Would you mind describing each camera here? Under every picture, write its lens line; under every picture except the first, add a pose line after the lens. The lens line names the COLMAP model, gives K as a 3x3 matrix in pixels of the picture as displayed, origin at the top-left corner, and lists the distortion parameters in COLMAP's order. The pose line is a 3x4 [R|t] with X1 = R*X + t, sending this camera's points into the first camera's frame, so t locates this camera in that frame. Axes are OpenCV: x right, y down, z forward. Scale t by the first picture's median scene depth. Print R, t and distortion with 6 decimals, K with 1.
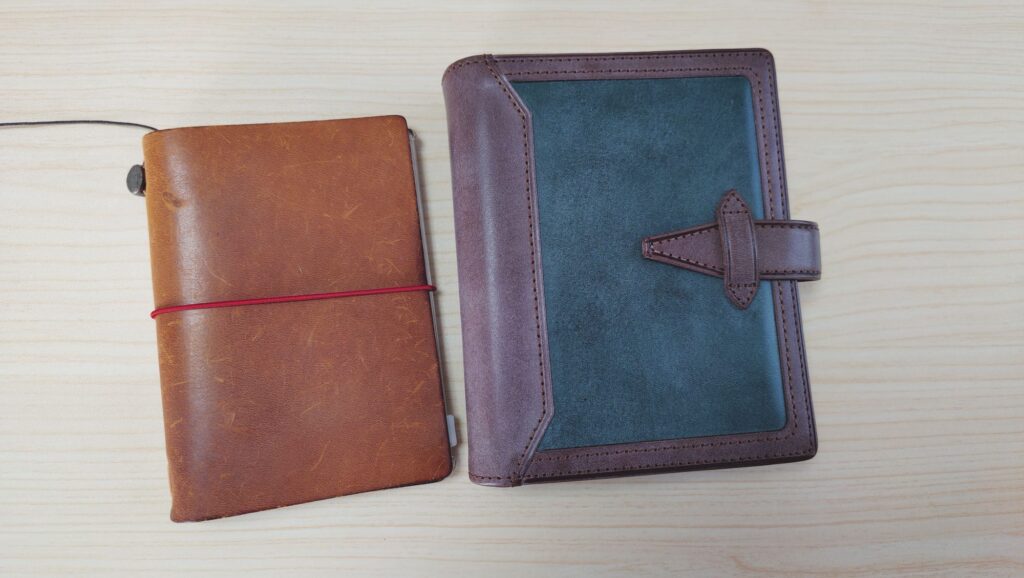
lens RADIAL K [[804.6, 0, 512.0], [0, 804.6, 289.0], [0, 0, 1]] dist [0.005592, 0.003033]
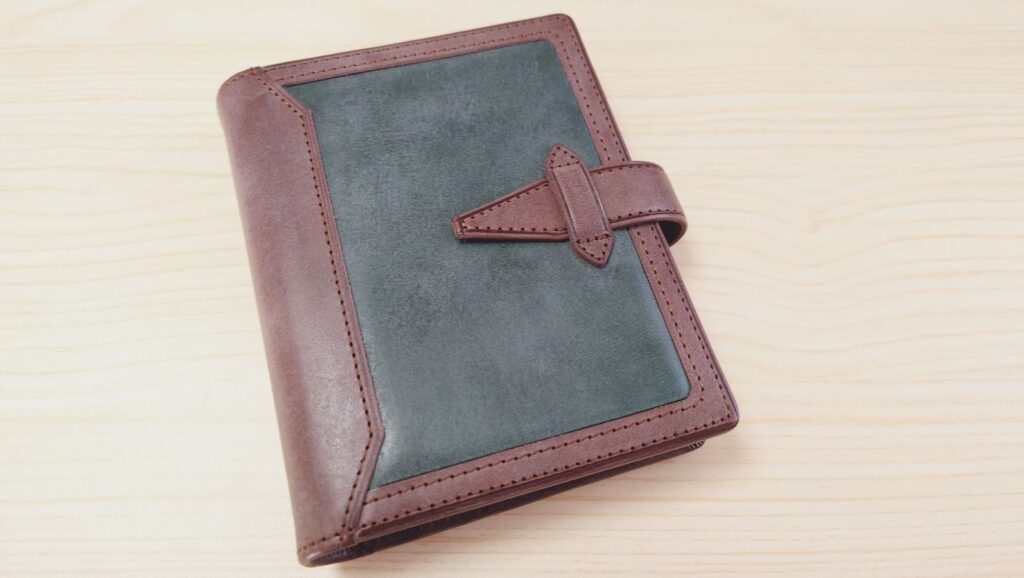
lens RADIAL K [[804.6, 0, 512.0], [0, 804.6, 289.0], [0, 0, 1]] dist [0.005592, 0.003033]
pose [[0.976440, -0.203462, 0.071883, 0.134980], [0.215660, 0.931533, -0.292807, 0.260521], [-0.007386, 0.301411, 0.953466, 0.232269]]
